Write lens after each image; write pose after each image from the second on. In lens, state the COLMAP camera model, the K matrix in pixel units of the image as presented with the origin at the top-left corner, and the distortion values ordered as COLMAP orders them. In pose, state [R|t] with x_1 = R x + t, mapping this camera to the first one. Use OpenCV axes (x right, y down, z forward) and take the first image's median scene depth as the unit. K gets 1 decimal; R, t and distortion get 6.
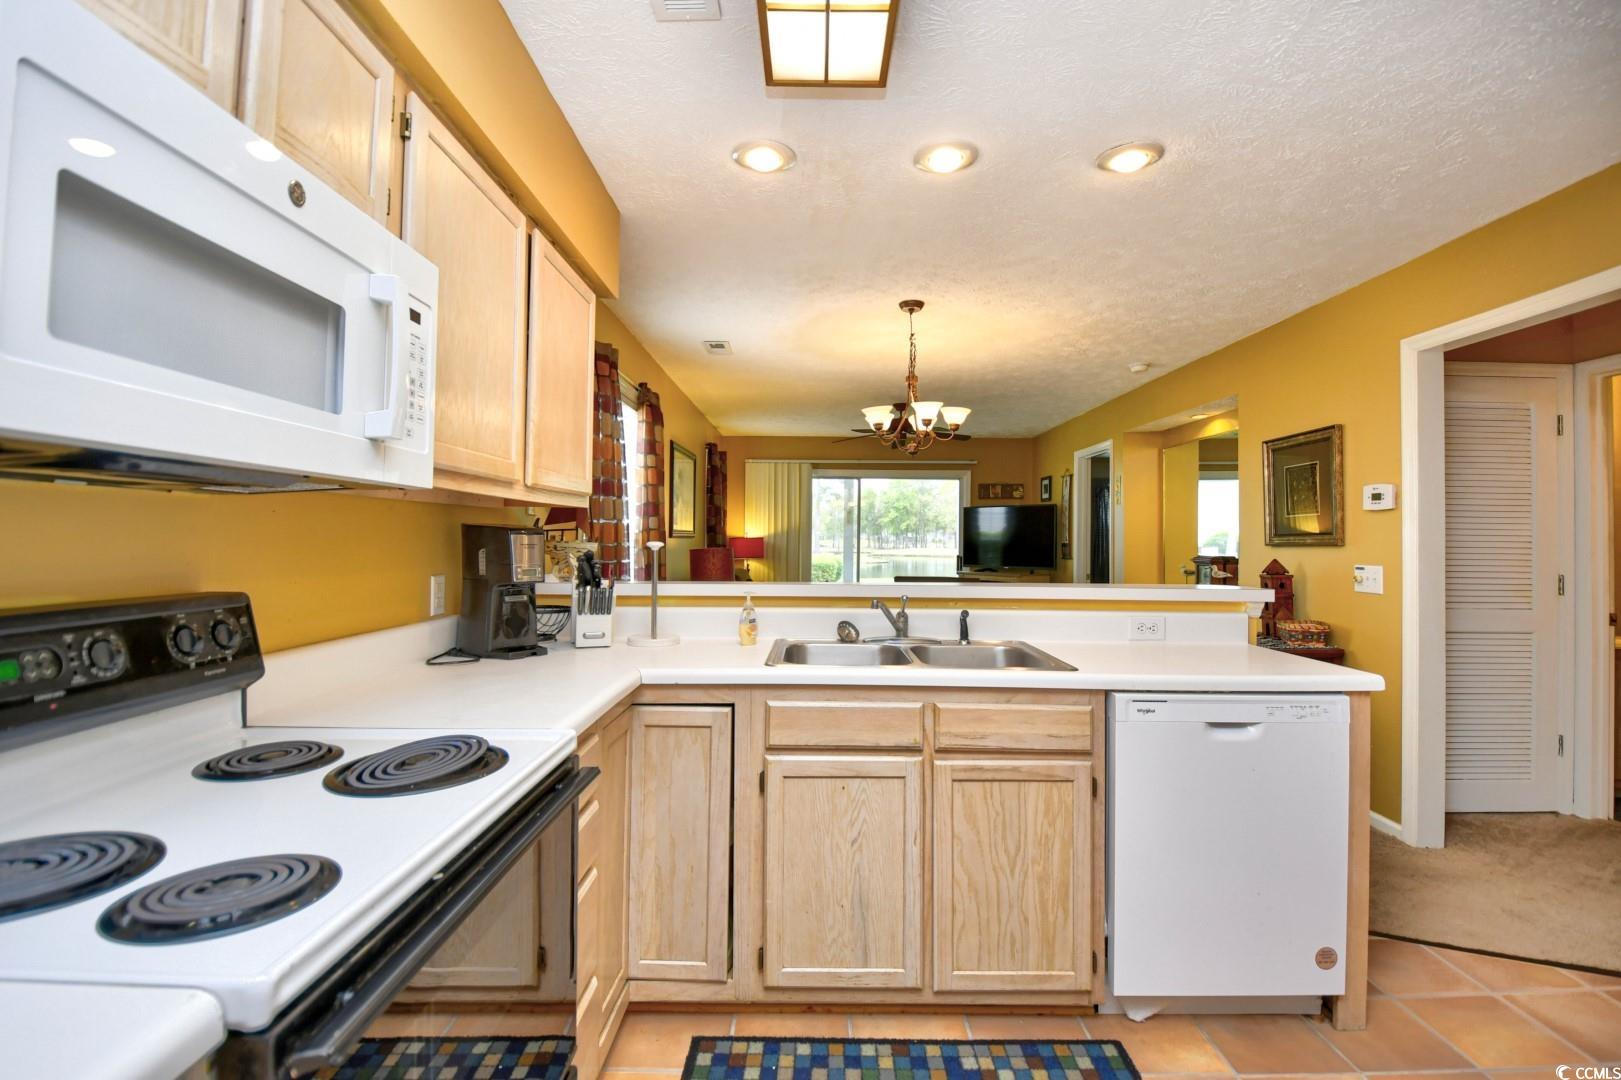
lens RADIAL K [[722.8, 0, 809.6], [0, 722.8, 538.3], [0, 0, 1]] dist [-0.012712, -0.010780]
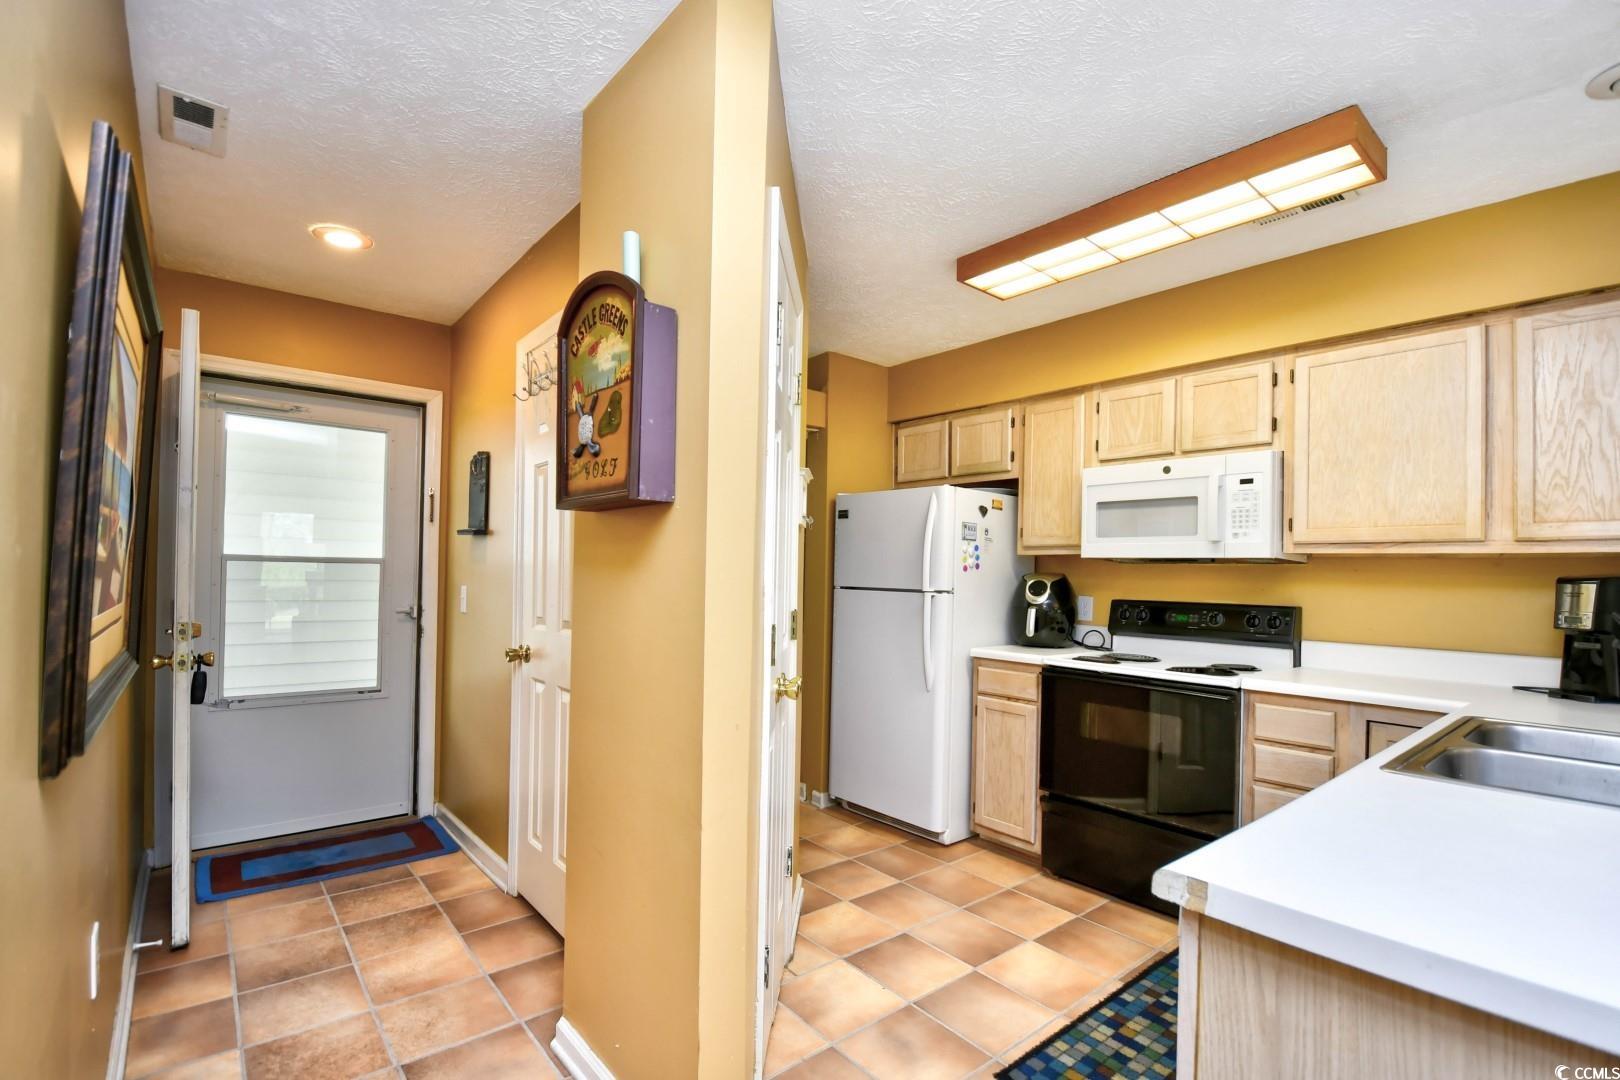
lens RADIAL K [[722.4, 0, 781.2], [0, 722.4, 557.1], [0, 0, 1]] dist [-0.012712, -0.010780]
pose [[-0.763047, -0.031501, -0.645575, 2.292207], [-0.020015, 0.999484, -0.025113, 0.010556], [0.646033, -0.006241, -0.763284, 2.045173]]
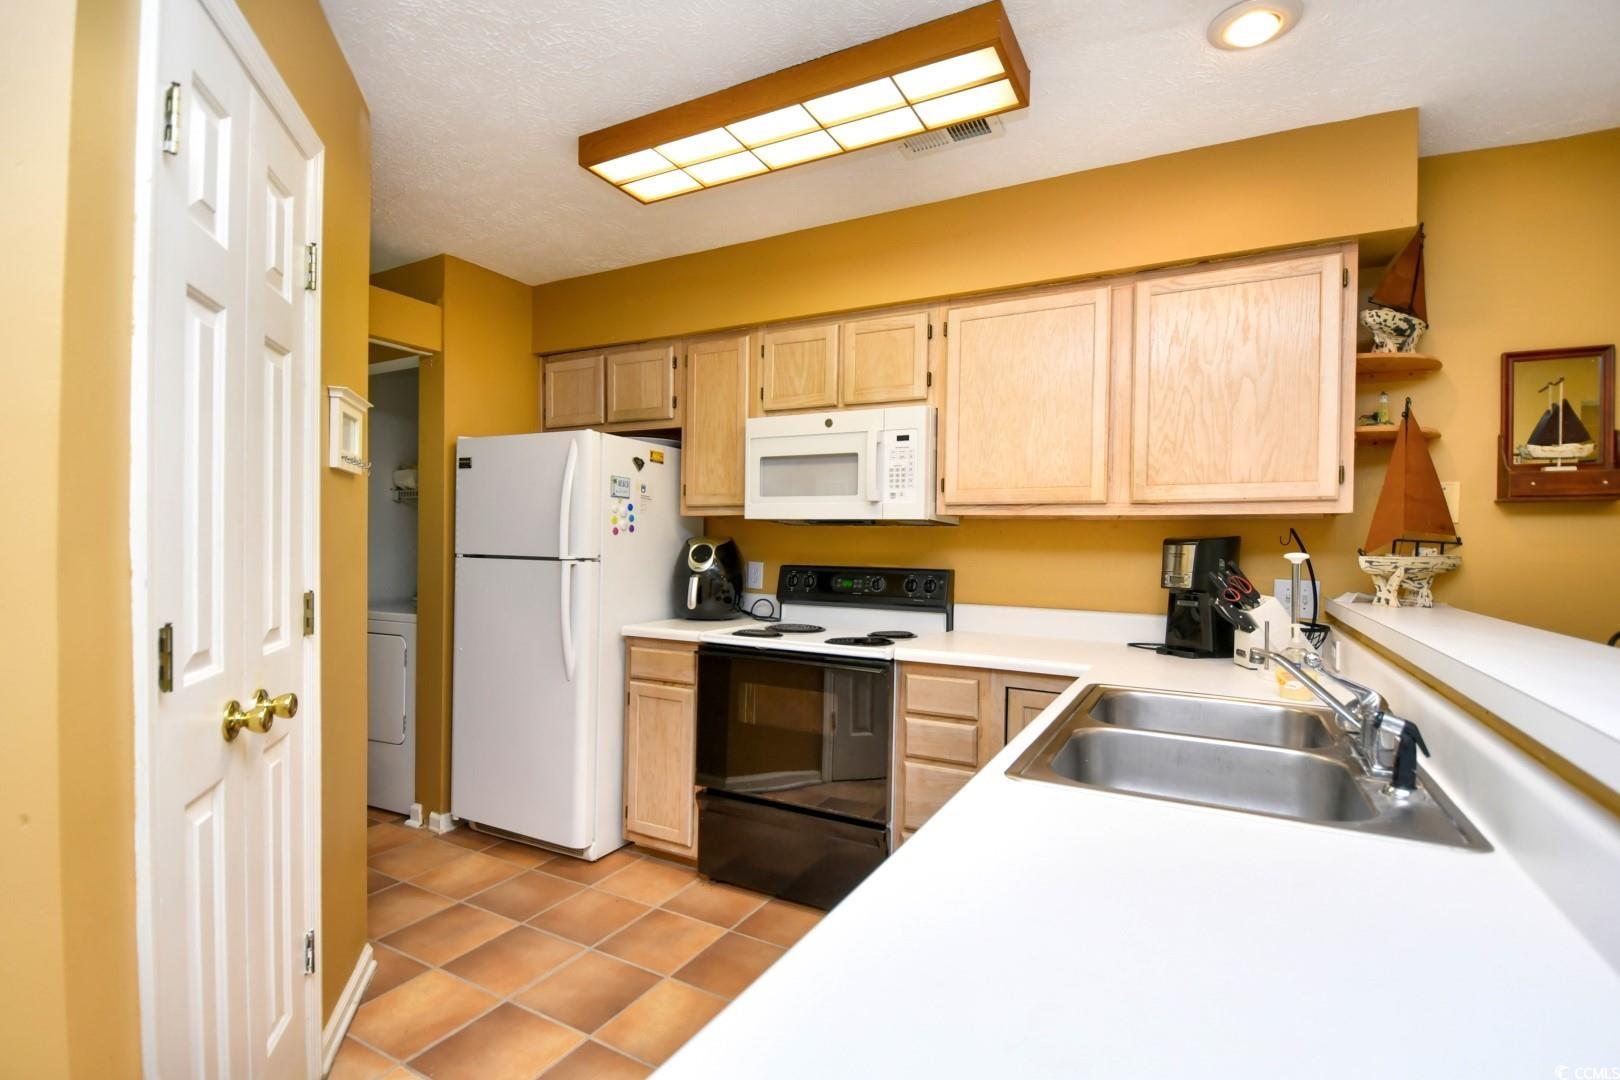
lens RADIAL K [[722.4, 0, 792.8], [0, 722.4, 535.6], [0, 0, 1]] dist [-0.012712, -0.010780]
pose [[-0.470885, -0.018271, -0.882005, 1.680572], [-0.013695, 0.999816, -0.013400, 0.007979], [0.882088, 0.005769, -0.471049, 1.982908]]
